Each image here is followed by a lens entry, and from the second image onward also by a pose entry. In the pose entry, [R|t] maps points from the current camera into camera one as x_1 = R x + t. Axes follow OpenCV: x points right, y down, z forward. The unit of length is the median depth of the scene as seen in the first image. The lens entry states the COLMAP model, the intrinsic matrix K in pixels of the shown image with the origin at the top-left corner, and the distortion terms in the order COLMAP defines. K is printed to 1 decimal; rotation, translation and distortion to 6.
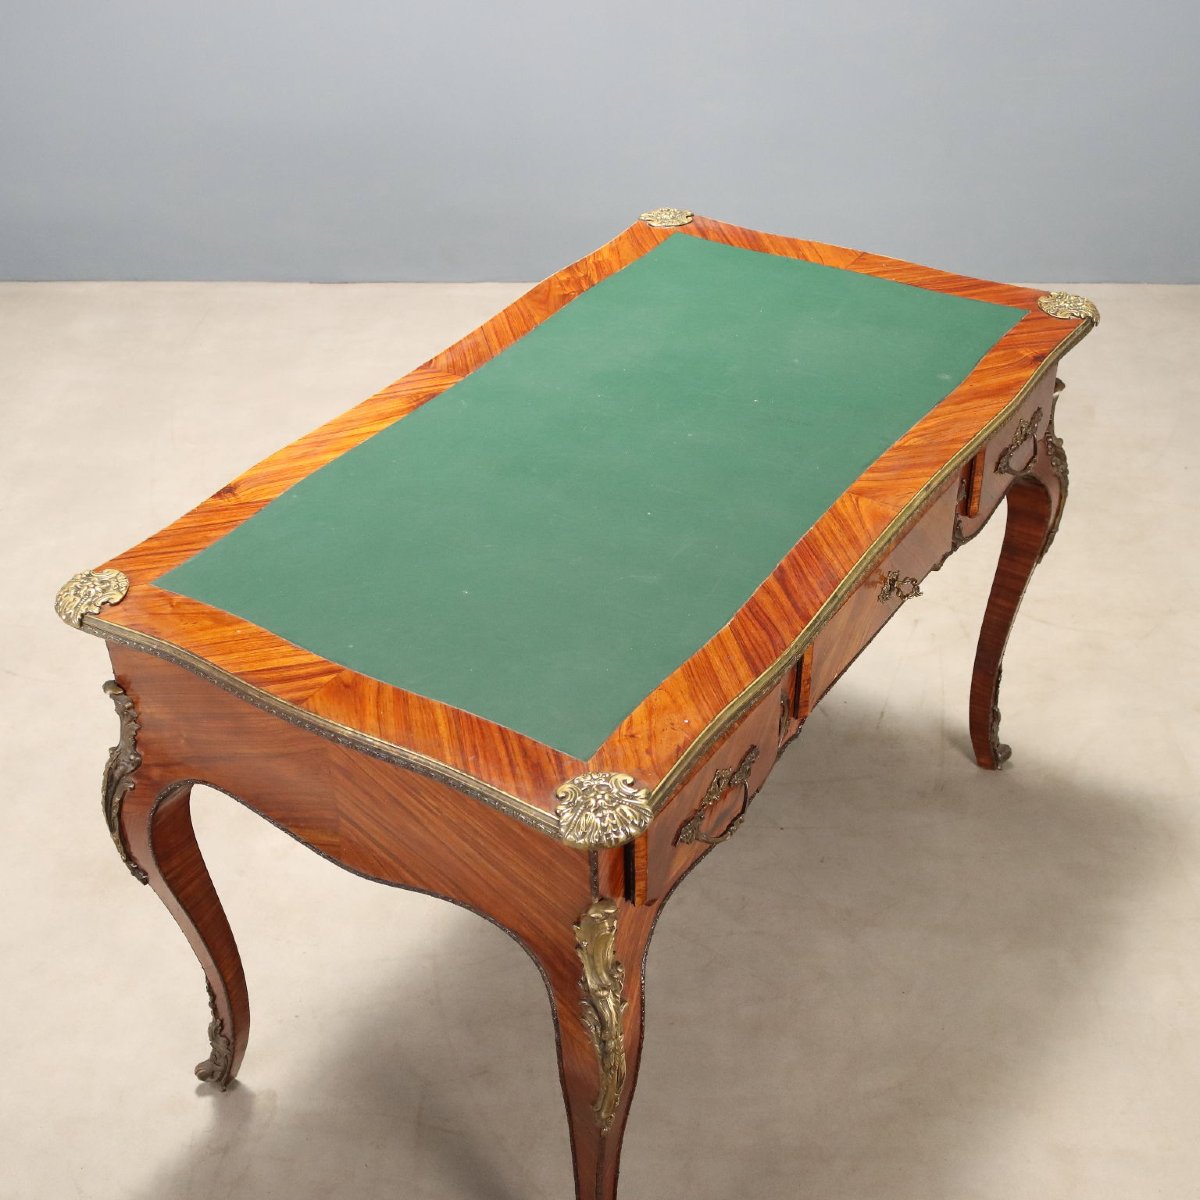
lens RADIAL K [[1617.3, 0, 603.0], [0, 1617.3, 607.8], [0, 0, 1]] dist [-0.015942, 0.000000]
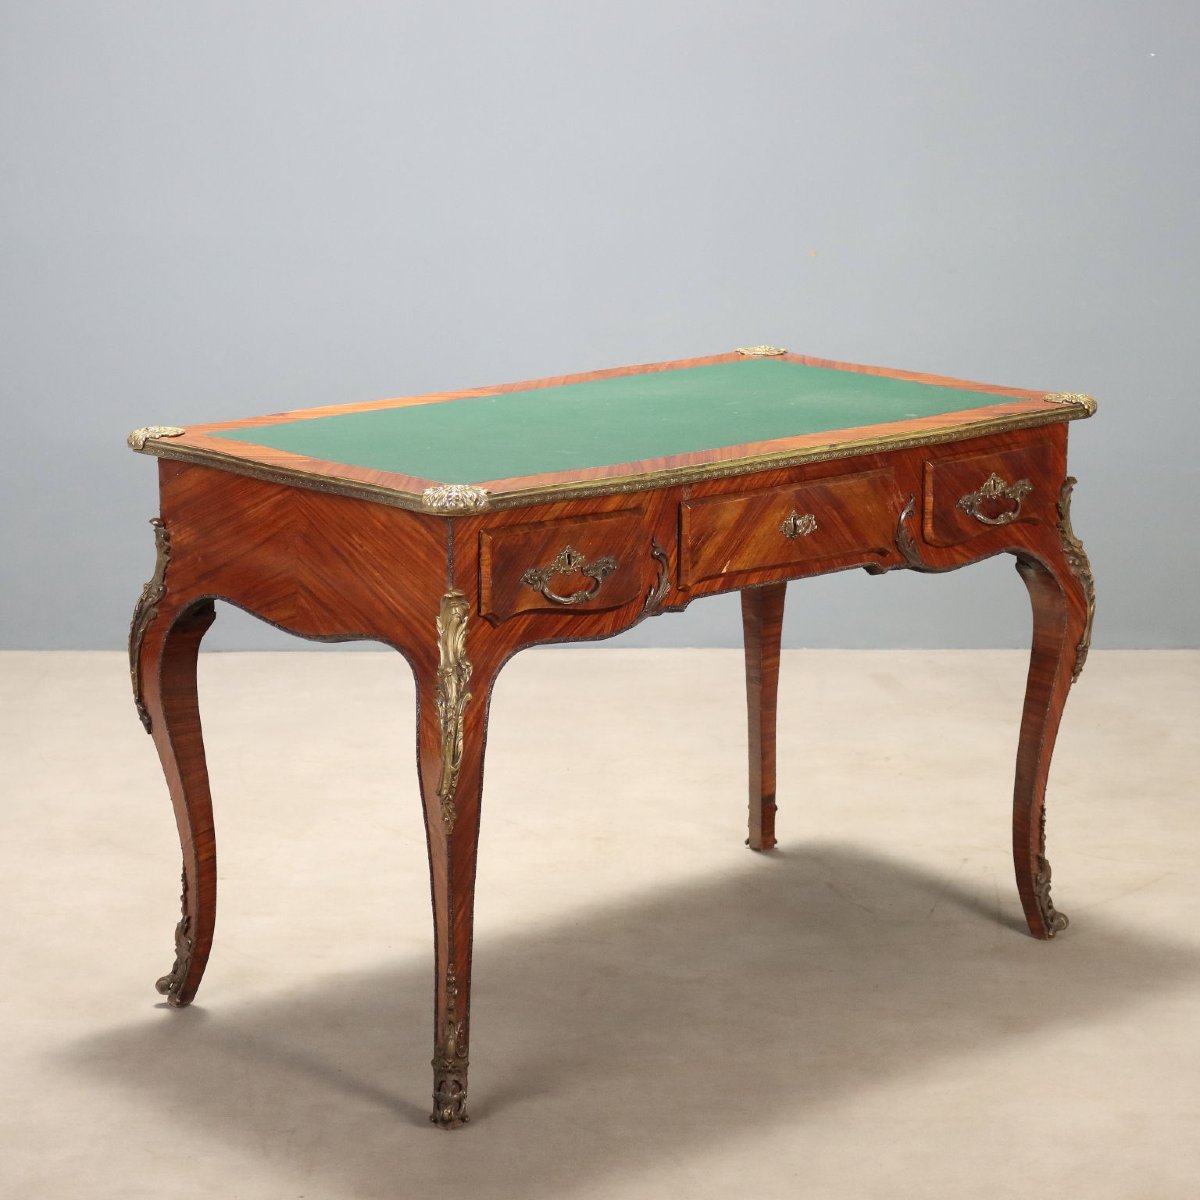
lens RADIAL K [[3313.8, 0, 605.4], [0, 3313.8, 608.4], [0, 0, 1]] dist [0.027049, 0.000000]
pose [[0.967247, 0.079366, -0.241111, 0.752874], [-0.166385, 0.915581, -0.366096, 1.131643], [0.191701, 0.394223, 0.898799, -1.398588]]
